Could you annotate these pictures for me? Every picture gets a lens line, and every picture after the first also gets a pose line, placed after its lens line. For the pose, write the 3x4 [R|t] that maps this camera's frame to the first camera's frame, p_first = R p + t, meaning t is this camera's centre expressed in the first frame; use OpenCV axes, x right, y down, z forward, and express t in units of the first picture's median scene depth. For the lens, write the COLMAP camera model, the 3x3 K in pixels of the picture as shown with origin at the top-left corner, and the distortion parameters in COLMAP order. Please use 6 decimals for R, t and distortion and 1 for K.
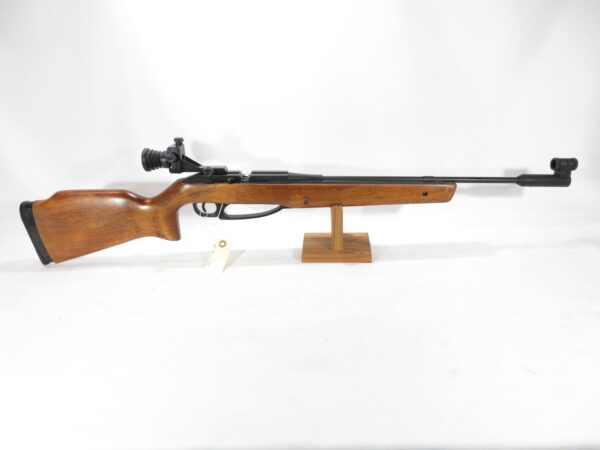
lens RADIAL K [[435.4, 0, 307.6], [0, 435.4, 222.1], [0, 0, 1]] dist [0.006006, 0.000510]
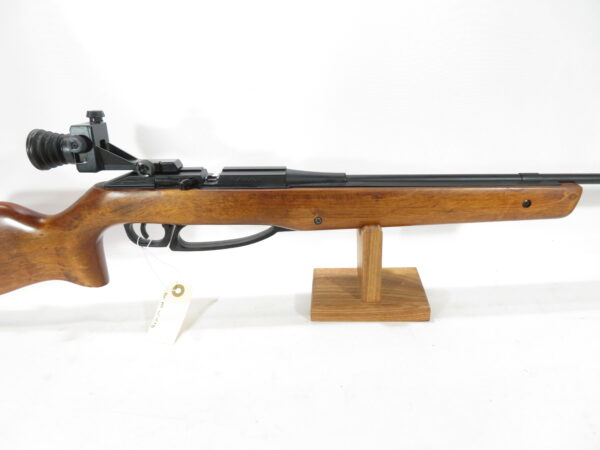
lens RADIAL K [[435.4, 0, 307.6], [0, 435.4, 222.1], [0, 0, 1]] dist [0.006006, 0.000510]
pose [[0.999943, -0.010153, -0.003187, -0.015133], [0.010080, 0.999702, -0.022225, -0.030199], [0.003411, 0.022192, 0.999748, 0.414784]]
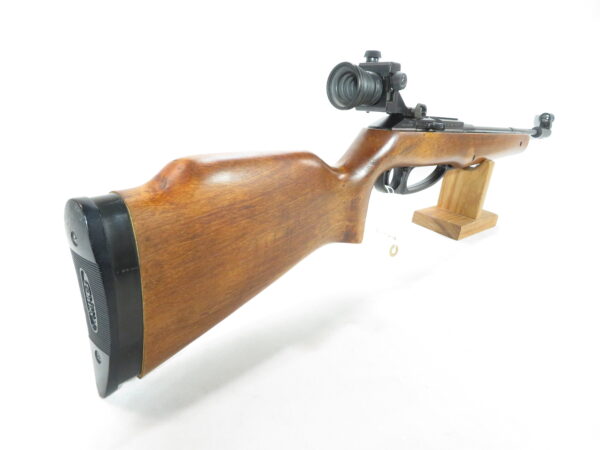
lens RADIAL K [[435.4, 0, 307.6], [0, 435.4, 222.1], [0, 0, 1]] dist [0.006006, 0.000510]
pose [[0.650363, -0.145321, 0.745593, -0.770971], [0.197044, 0.980207, 0.019172, -0.006633], [-0.733622, 0.134446, 0.666126, 0.697226]]
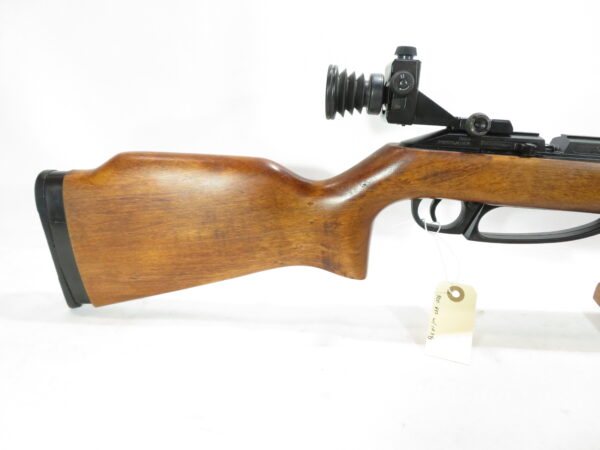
lens RADIAL K [[435.4, 0, 307.6], [0, 435.4, 222.1], [0, 0, 1]] dist [0.006006, 0.000510]
pose [[0.996853, 0.072088, -0.032986, -0.356040], [-0.074395, 0.994398, -0.075090, 0.021970], [0.027388, 0.077307, 0.996631, 0.553347]]
